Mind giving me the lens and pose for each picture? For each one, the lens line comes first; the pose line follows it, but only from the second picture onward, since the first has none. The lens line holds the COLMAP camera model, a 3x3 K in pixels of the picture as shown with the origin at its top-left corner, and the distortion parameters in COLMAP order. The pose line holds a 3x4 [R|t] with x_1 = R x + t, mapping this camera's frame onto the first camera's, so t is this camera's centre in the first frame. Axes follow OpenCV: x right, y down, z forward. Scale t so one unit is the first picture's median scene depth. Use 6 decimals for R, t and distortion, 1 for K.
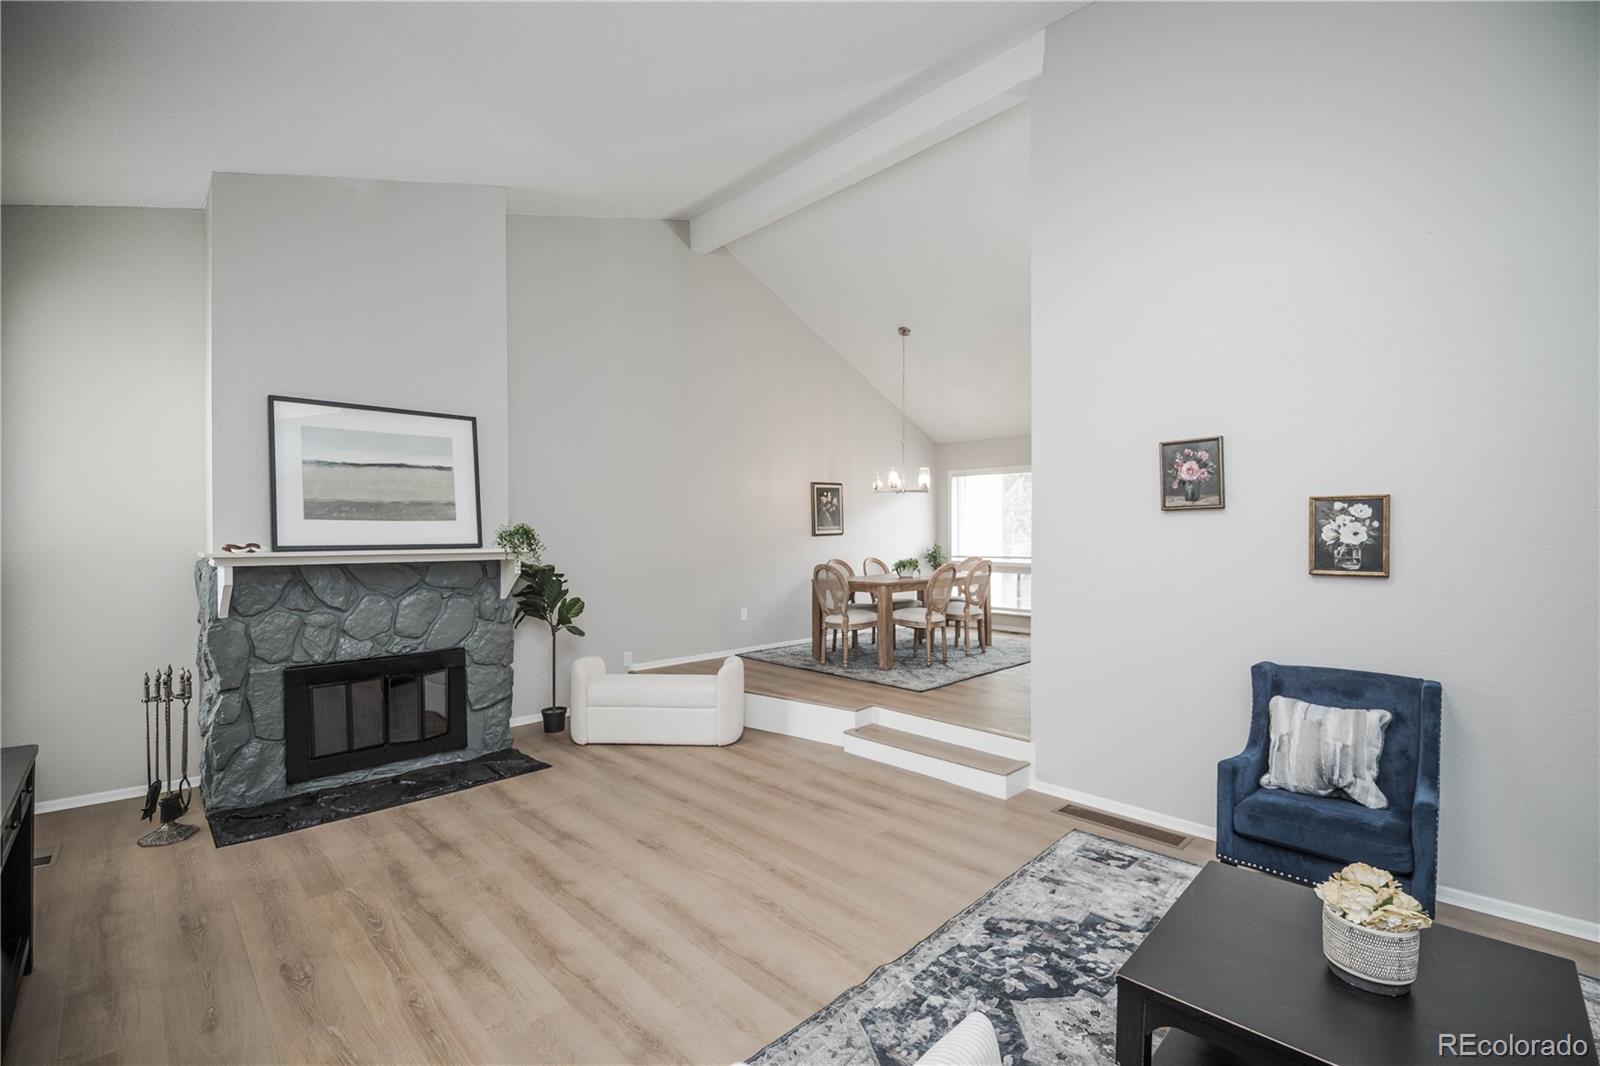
lens RADIAL K [[688.7, 0, 801.9], [0, 688.7, 538.5], [0, 0, 1]] dist [-0.005887, -0.007987]
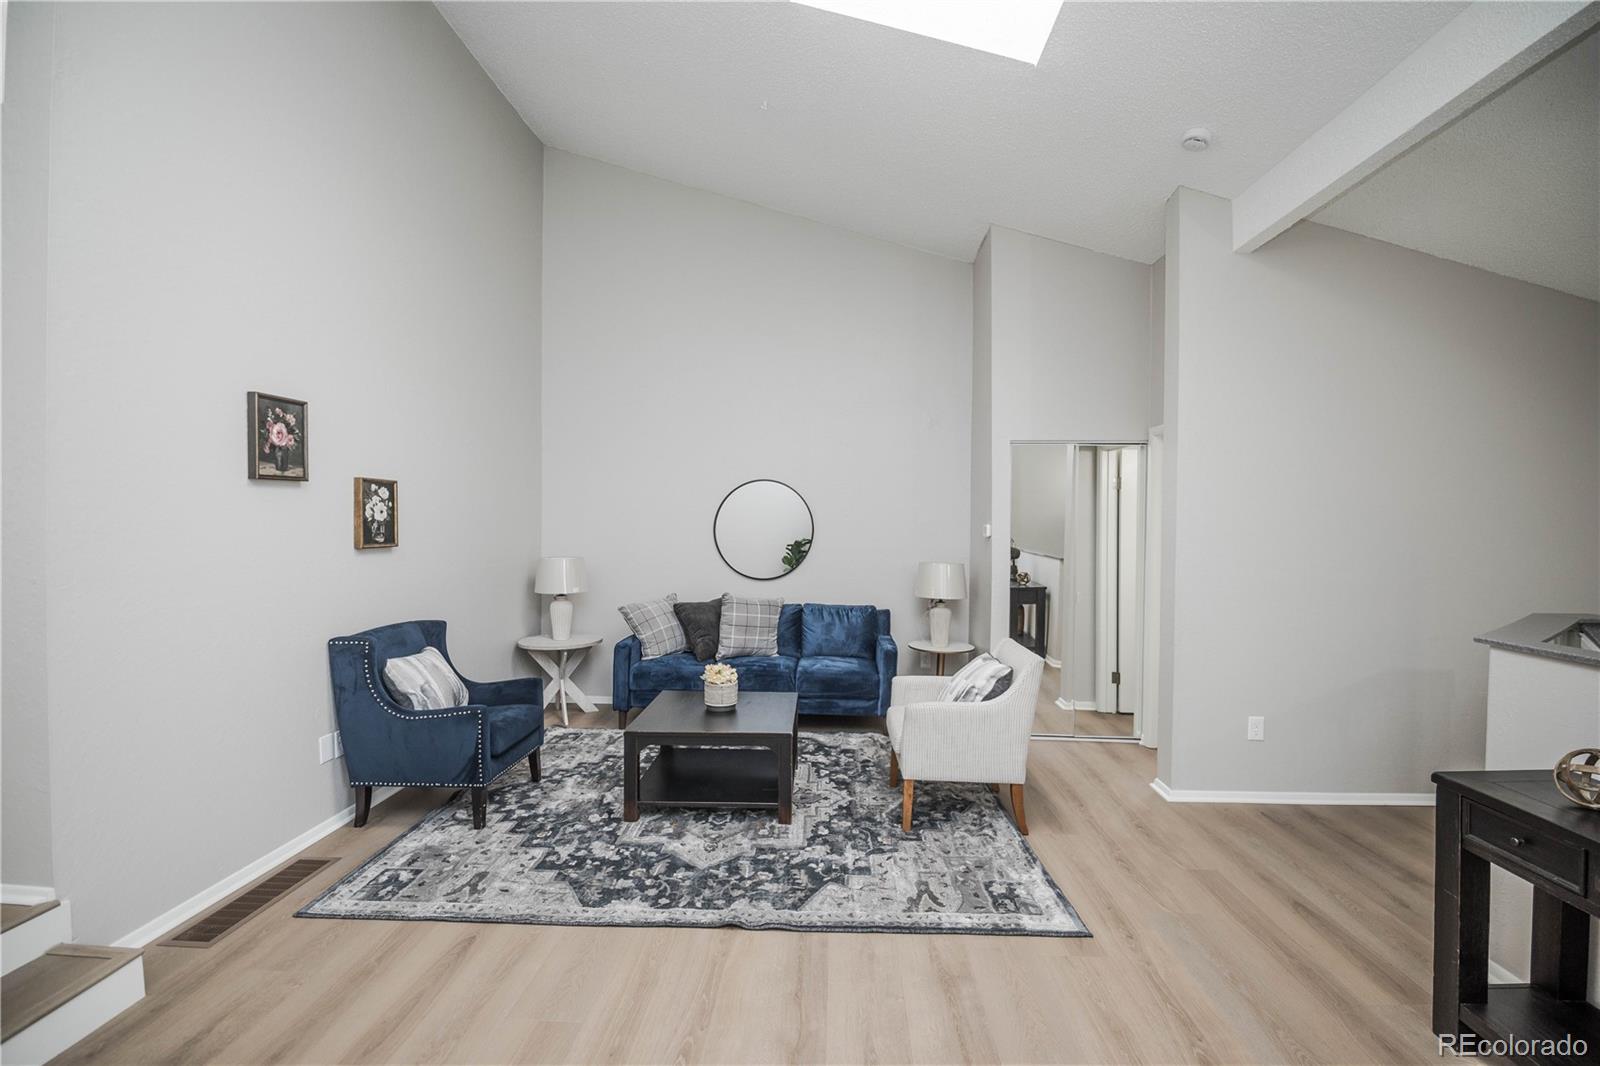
lens RADIAL K [[688.7, 0, 805.6], [0, 688.7, 539.1], [0, 0, 1]] dist [-0.005887, -0.007987]
pose [[-0.679427, -0.023257, 0.733374, -0.426145], [-0.006079, 0.999642, 0.026069, 0.003563], [-0.733718, 0.013253, -0.679325, 0.951659]]
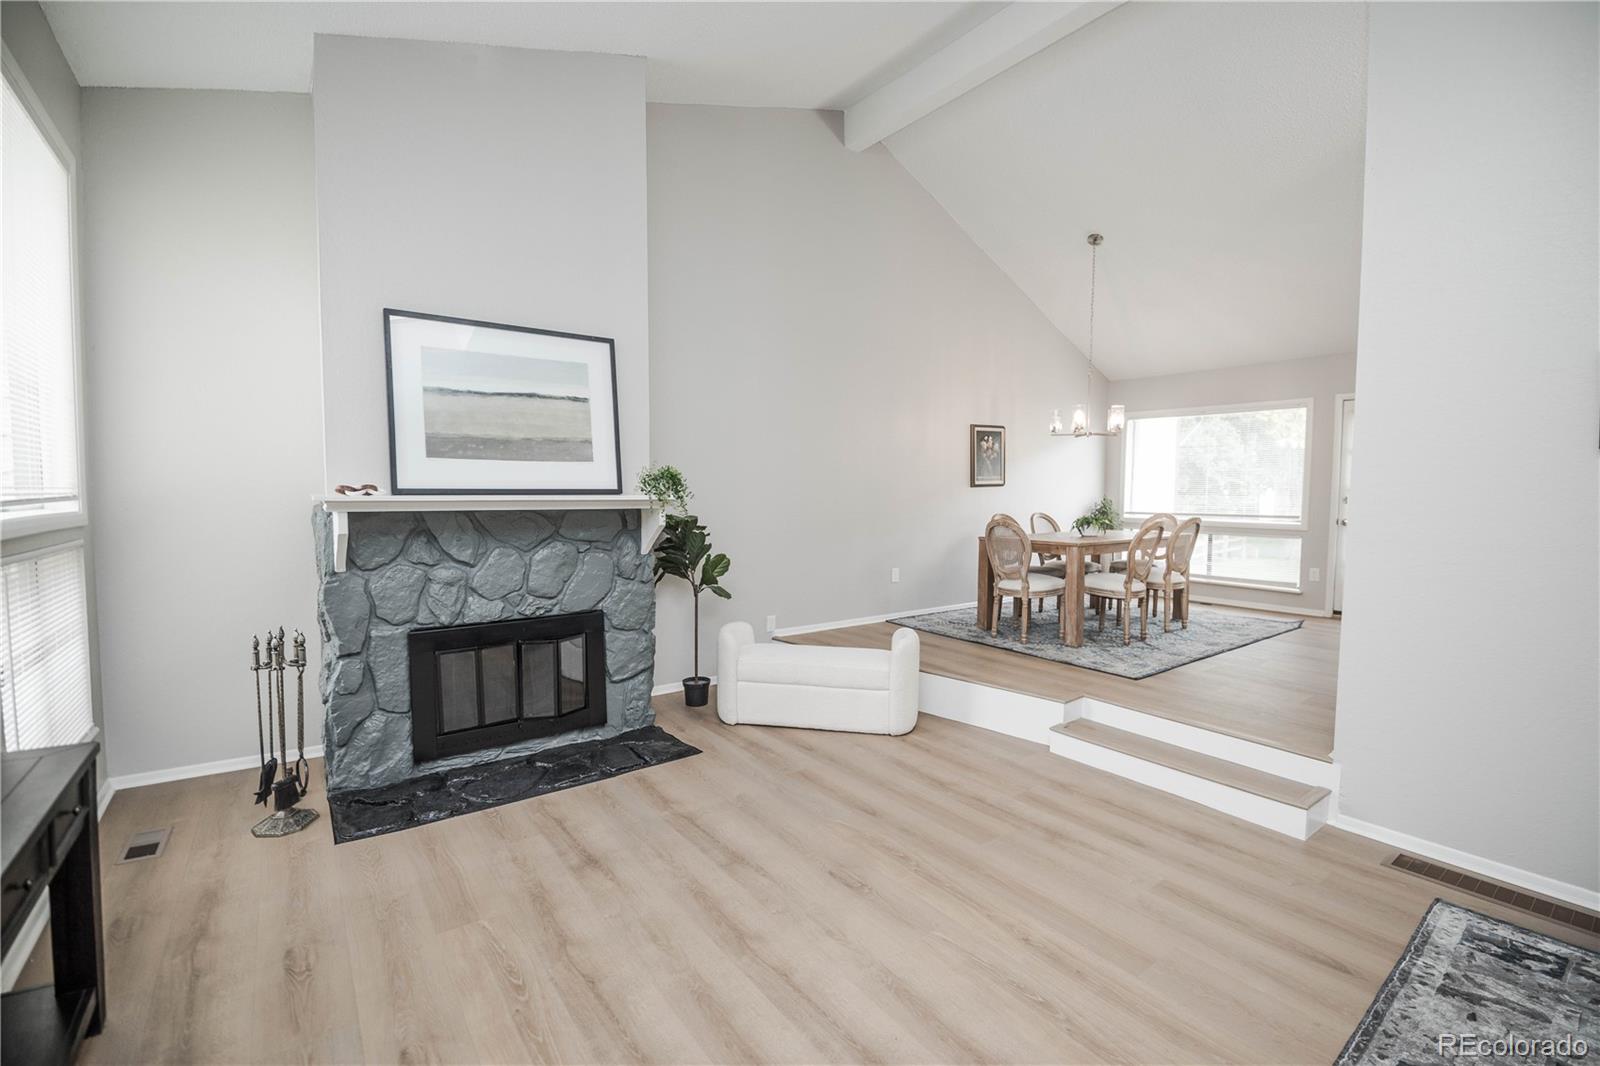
lens RADIAL K [[688.7, 0, 806.5], [0, 688.7, 531.8], [0, 0, 1]] dist [-0.005887, -0.007987]
pose [[0.990807, 0.018009, -0.134079, -0.140751], [-0.010290, 0.998261, 0.058041, 0.009302], [0.134891, -0.056127, 0.989269, 0.211434]]
